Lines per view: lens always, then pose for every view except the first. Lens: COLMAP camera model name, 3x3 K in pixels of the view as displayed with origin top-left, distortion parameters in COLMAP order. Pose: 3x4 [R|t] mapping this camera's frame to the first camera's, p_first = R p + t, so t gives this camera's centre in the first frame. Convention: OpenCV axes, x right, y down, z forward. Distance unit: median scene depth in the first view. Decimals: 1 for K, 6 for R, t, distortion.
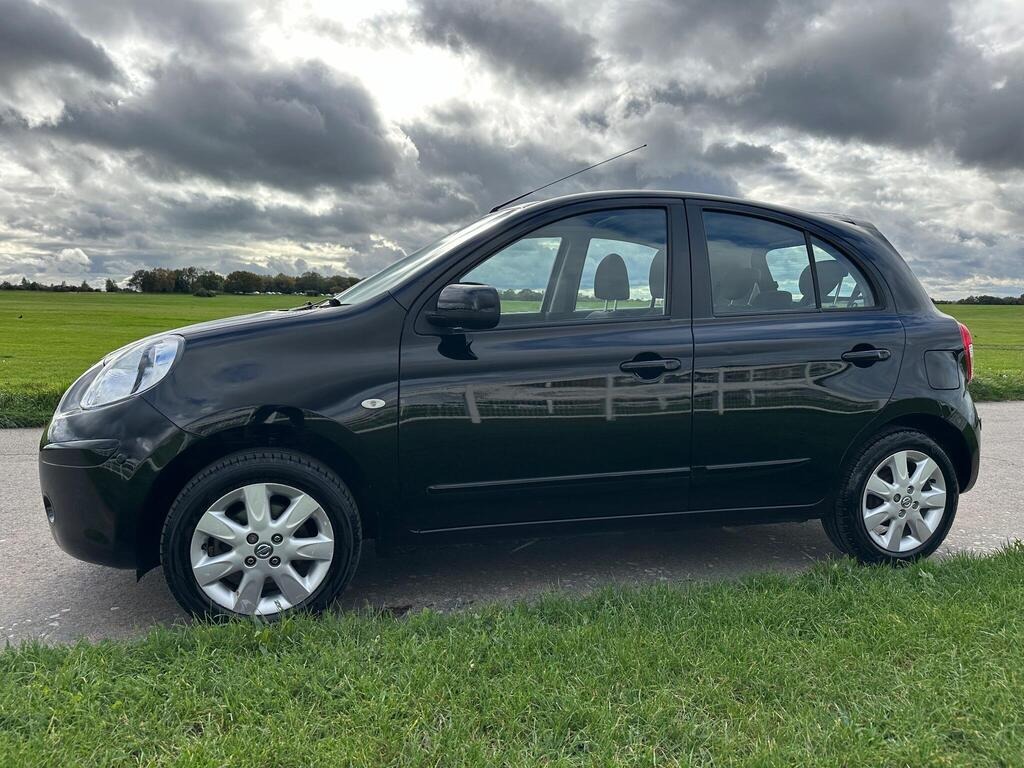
lens RADIAL K [[787.0, 0, 512.0], [0, 787.0, 384.0], [0, 0, 1]] dist [0.054281, -0.101070]
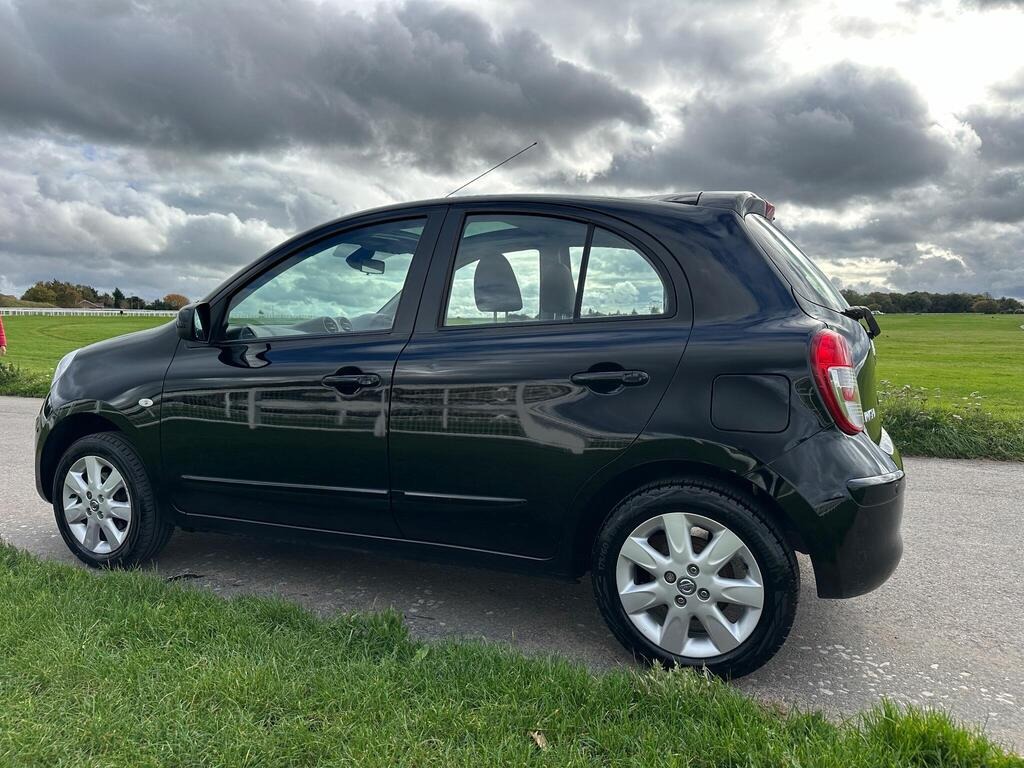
lens RADIAL K [[798.6, 0, 512.0], [0, 798.6, 384.0], [0, 0, 1]] dist [0.091266, -0.119656]
pose [[0.721459, 0.029814, -0.691815, 0.139996], [-0.051237, 0.998632, -0.010395, -0.002595], [0.690559, 0.042946, 0.722000, 0.057950]]
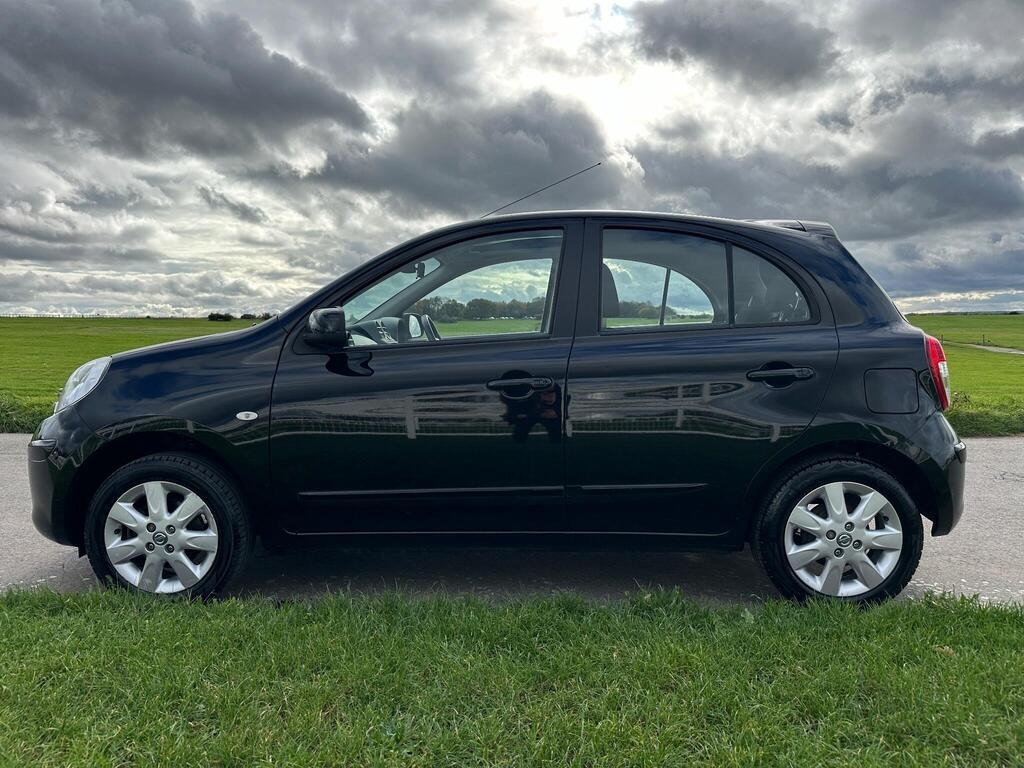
lens RADIAL K [[815.0, 0, 512.0], [0, 815.0, 384.0], [0, 0, 1]] dist [0.055530, -0.129512]
pose [[0.942450, 0.002557, -0.334337, 0.072274], [-0.012855, 0.999508, -0.028594, 0.000852], [0.334099, 0.031247, 0.942020, 0.001233]]
